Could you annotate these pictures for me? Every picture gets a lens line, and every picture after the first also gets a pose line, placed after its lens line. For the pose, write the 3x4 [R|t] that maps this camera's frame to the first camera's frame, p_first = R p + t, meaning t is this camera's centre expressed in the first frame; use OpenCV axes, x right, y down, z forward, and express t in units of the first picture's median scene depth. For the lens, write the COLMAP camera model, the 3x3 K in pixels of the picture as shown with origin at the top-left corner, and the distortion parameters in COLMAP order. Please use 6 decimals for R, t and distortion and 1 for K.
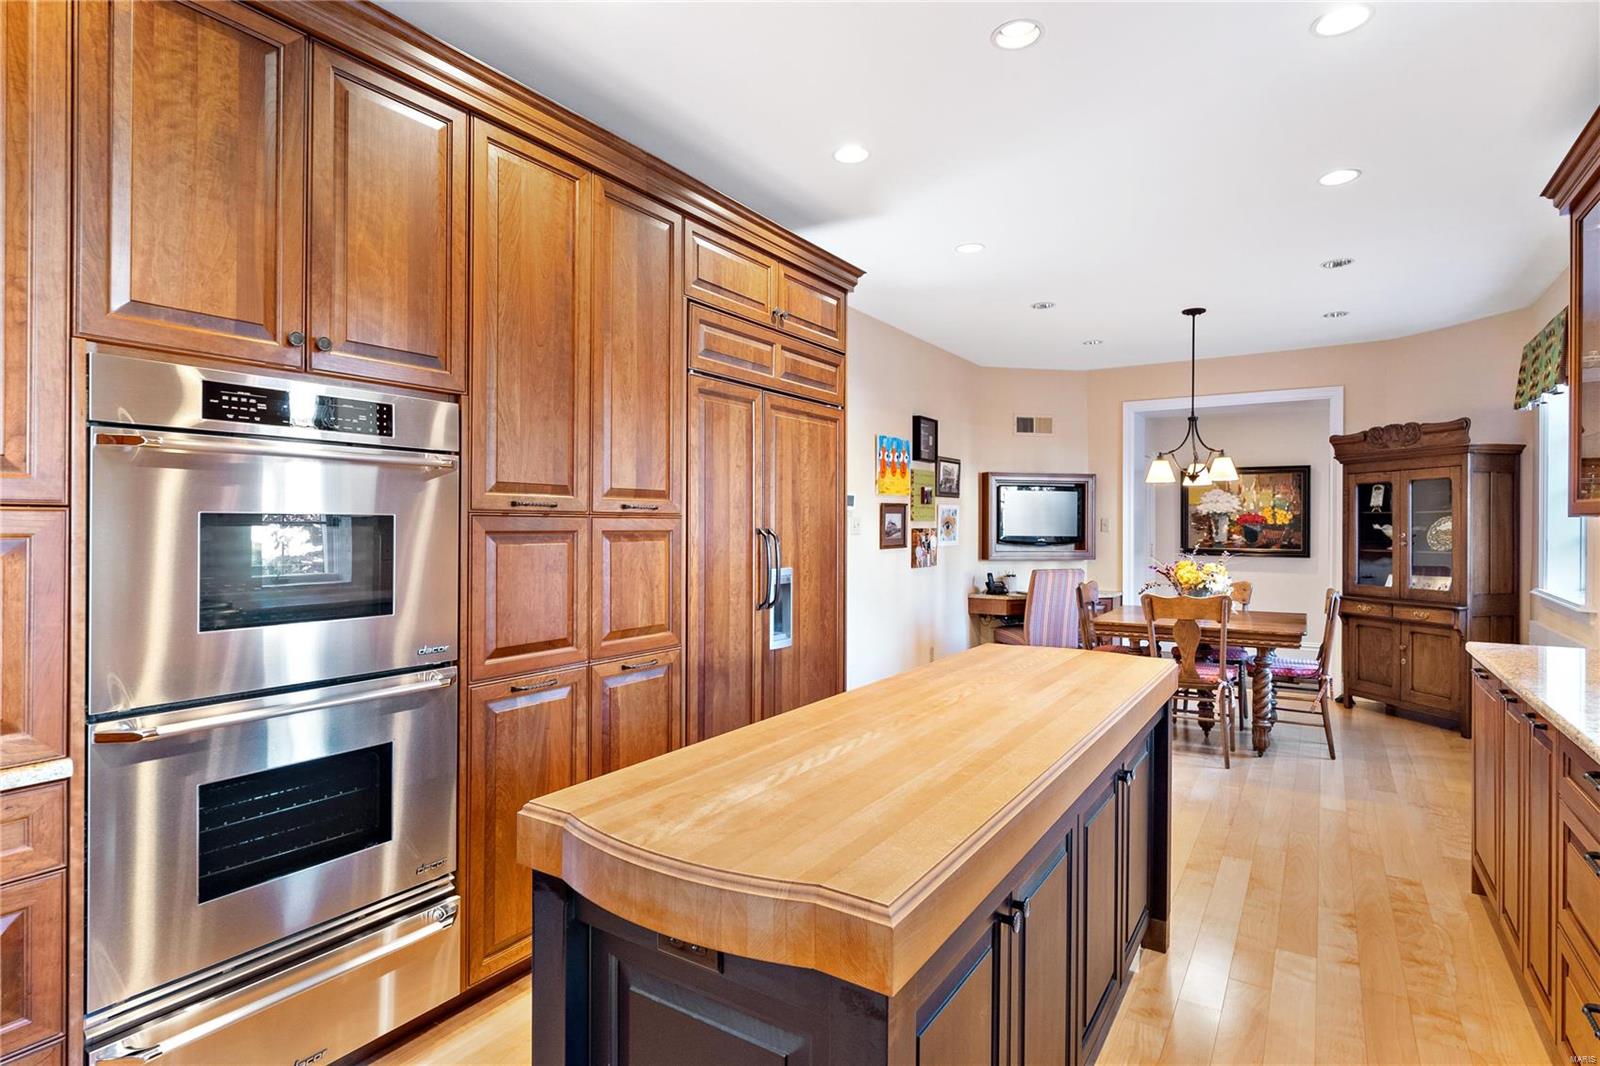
lens RADIAL K [[832.9, 0, 800.8], [0, 832.9, 526.5], [0, 0, 1]] dist [-0.004071, -0.000716]
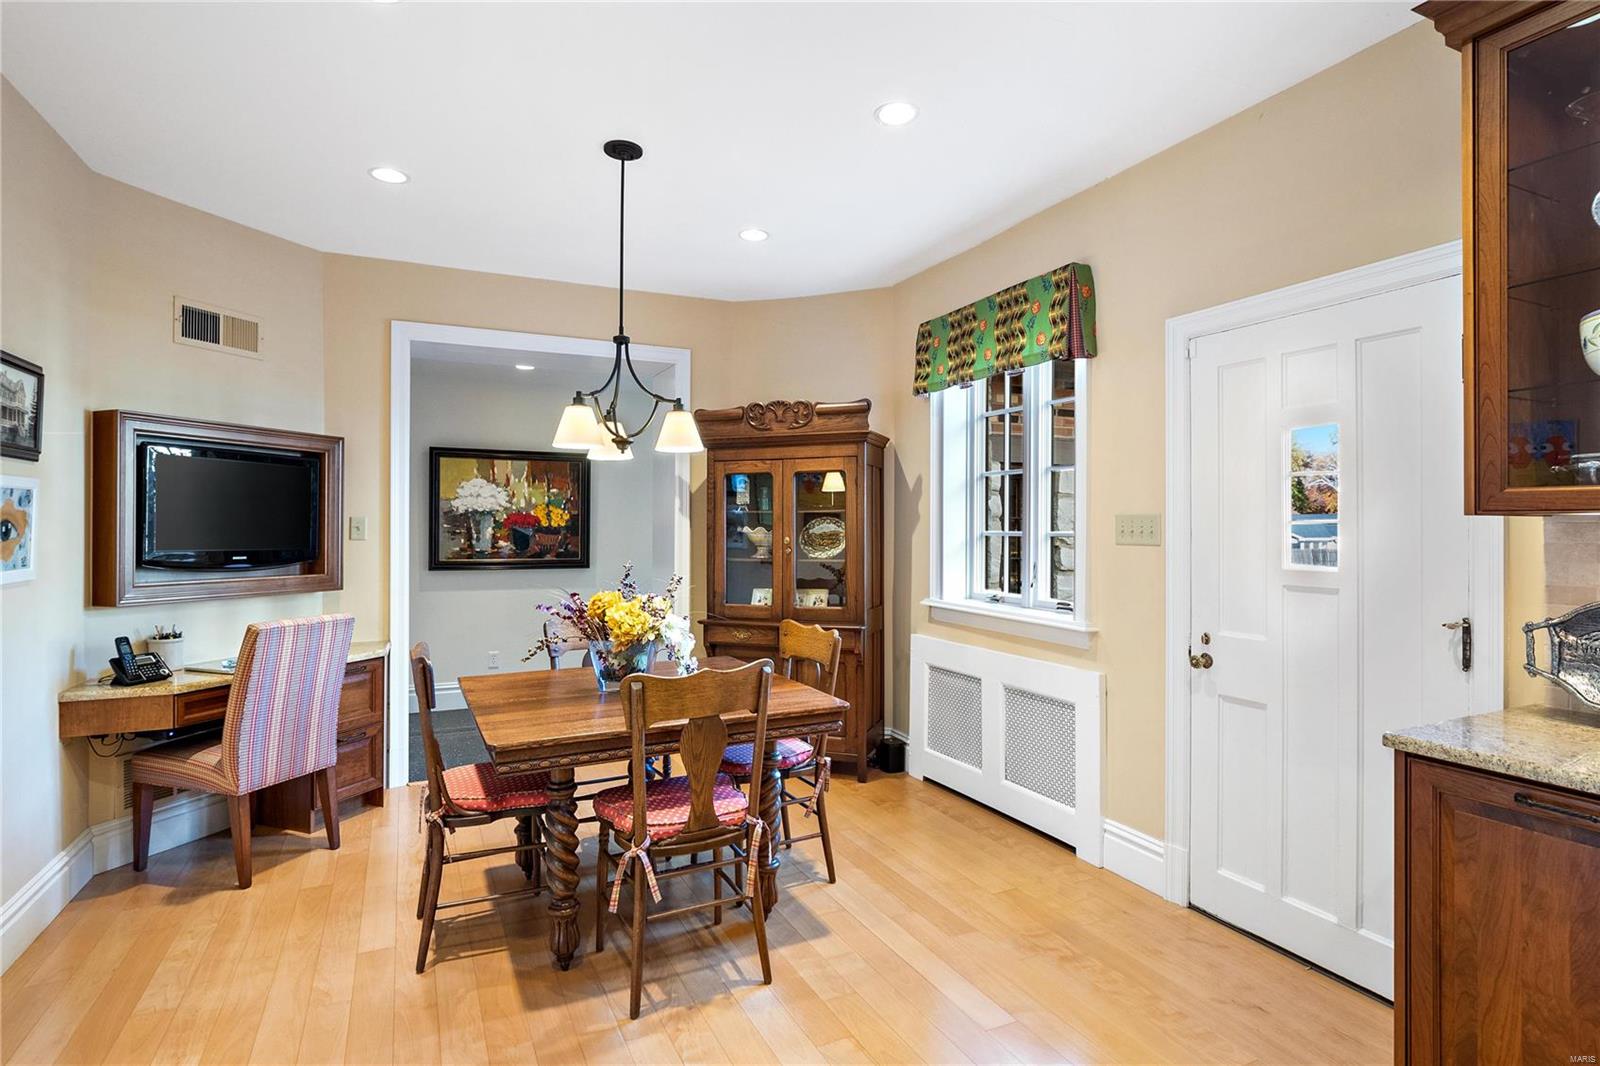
lens RADIAL K [[832.9, 0, 813.0], [0, 832.9, 521.4], [0, 0, 1]] dist [-0.004071, -0.000716]
pose [[0.529514, 0.005657, 0.848282, 0.063532], [0.001863, 0.999968, -0.007832, -0.001881], [-0.848299, 0.005727, 0.529486, 0.610479]]
